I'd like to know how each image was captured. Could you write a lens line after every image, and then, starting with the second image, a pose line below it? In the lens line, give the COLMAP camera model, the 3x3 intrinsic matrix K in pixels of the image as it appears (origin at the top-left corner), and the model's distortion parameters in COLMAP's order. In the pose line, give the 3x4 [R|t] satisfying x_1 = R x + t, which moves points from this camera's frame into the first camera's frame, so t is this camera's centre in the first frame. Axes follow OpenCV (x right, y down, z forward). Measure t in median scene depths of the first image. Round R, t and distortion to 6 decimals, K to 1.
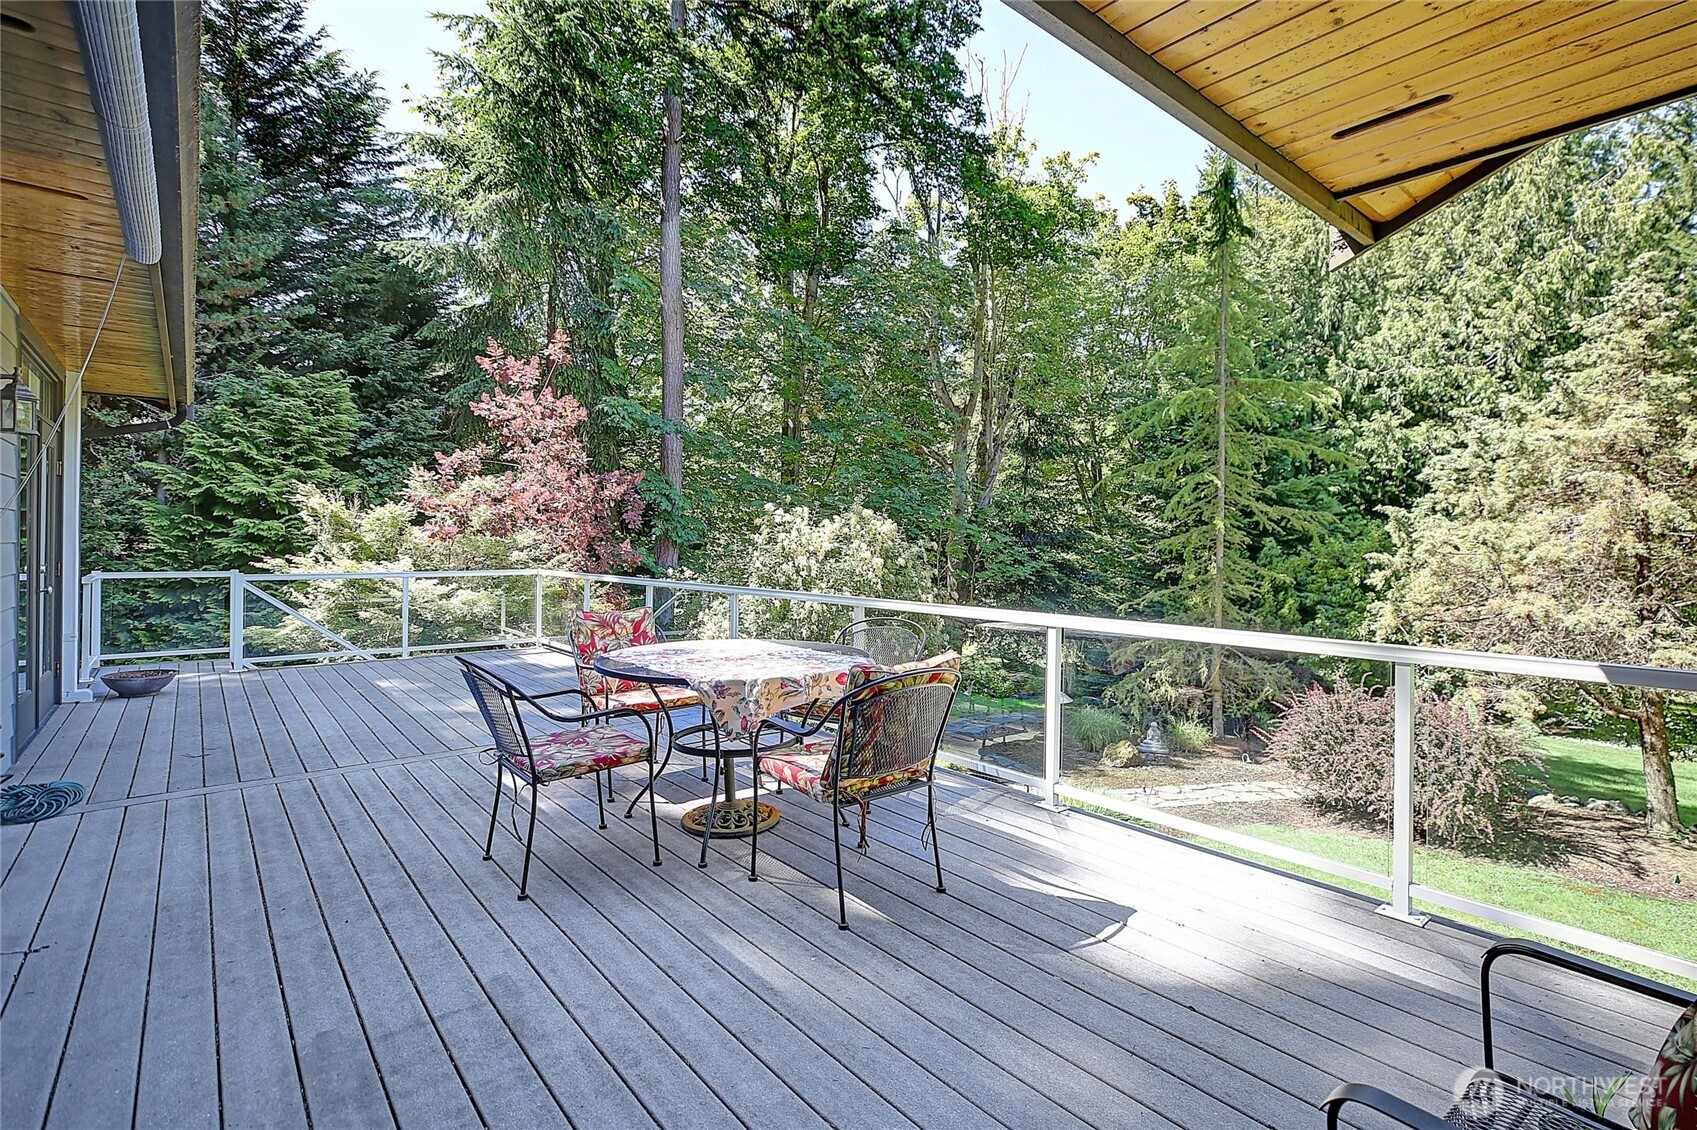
lens RADIAL K [[776.5, 0, 871.2], [0, 776.5, 548.1], [0, 0, 1]] dist [-0.027621, 0.005946]
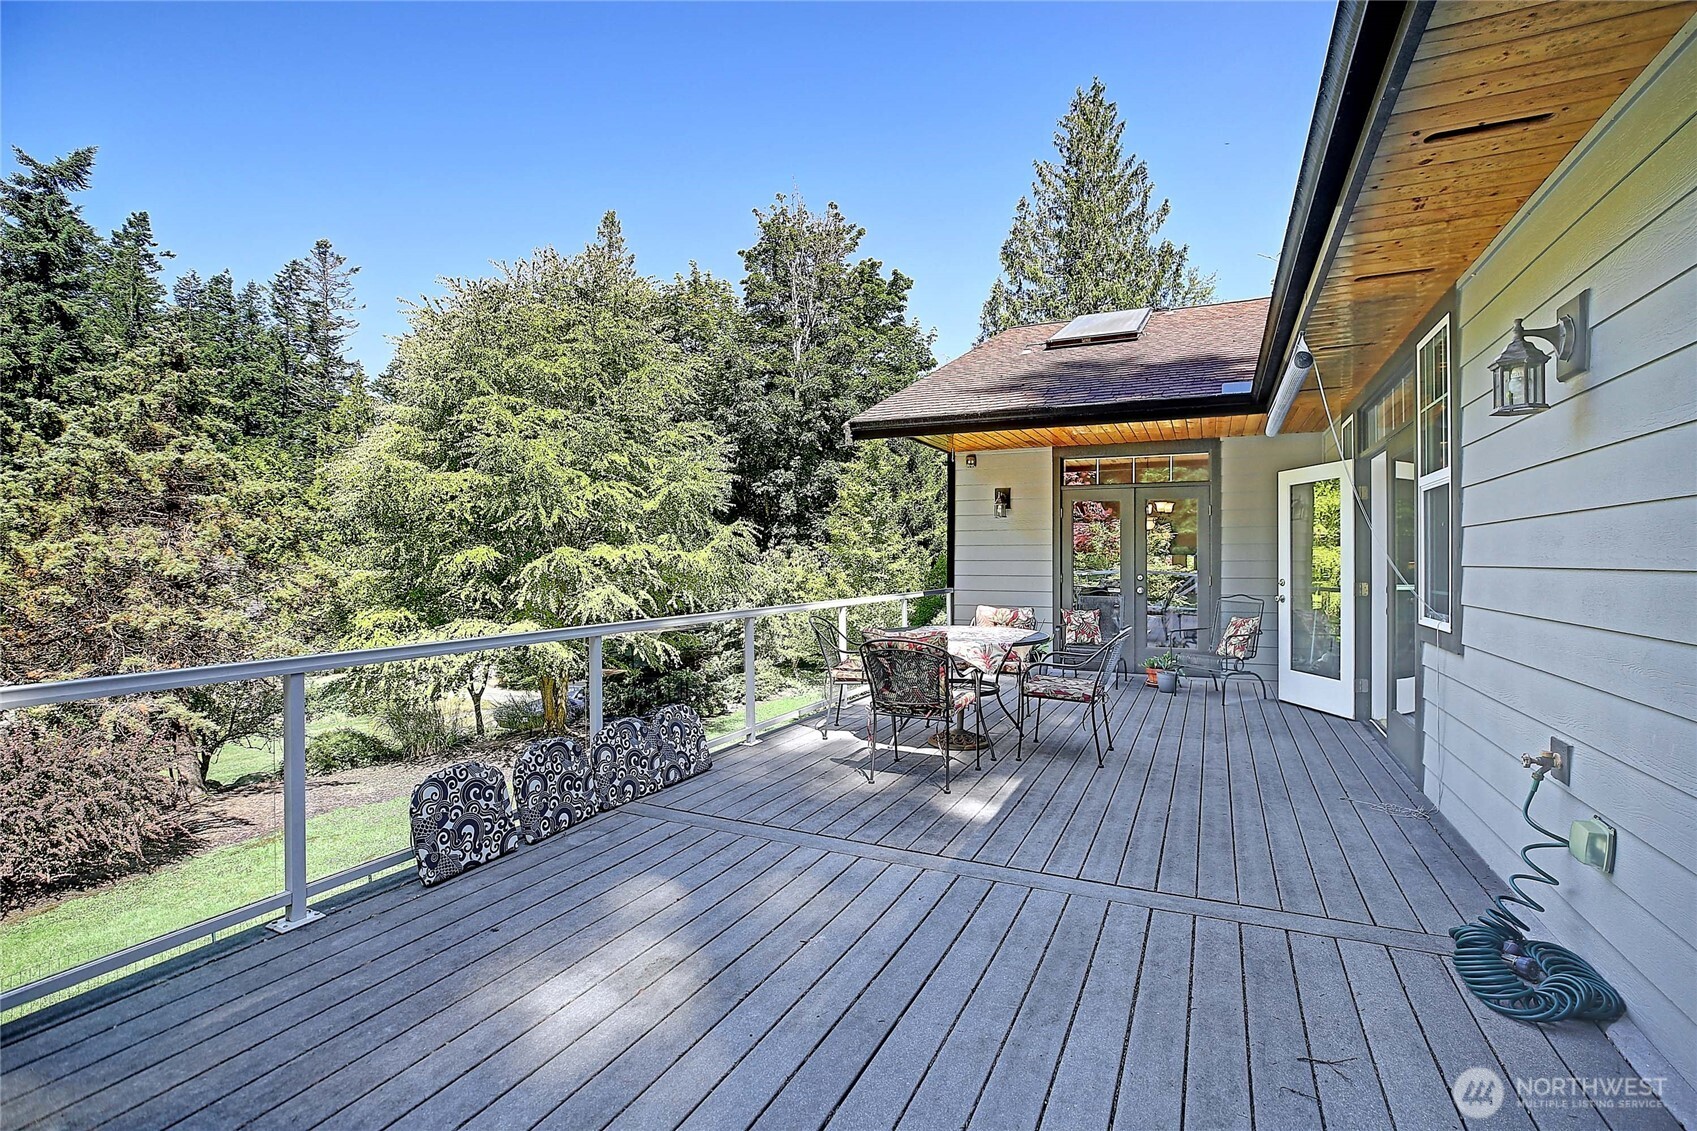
lens RADIAL K [[776.5, 0, 871.2], [0, 776.5, 548.6], [0, 0, 1]] dist [-0.027621, 0.005946]
pose [[-0.415568, 0.000564, 0.909562, -1.514761], [-0.002154, 0.999996, -0.001604, -0.018900], [-0.909559, -0.002626, -0.415566, 1.827174]]
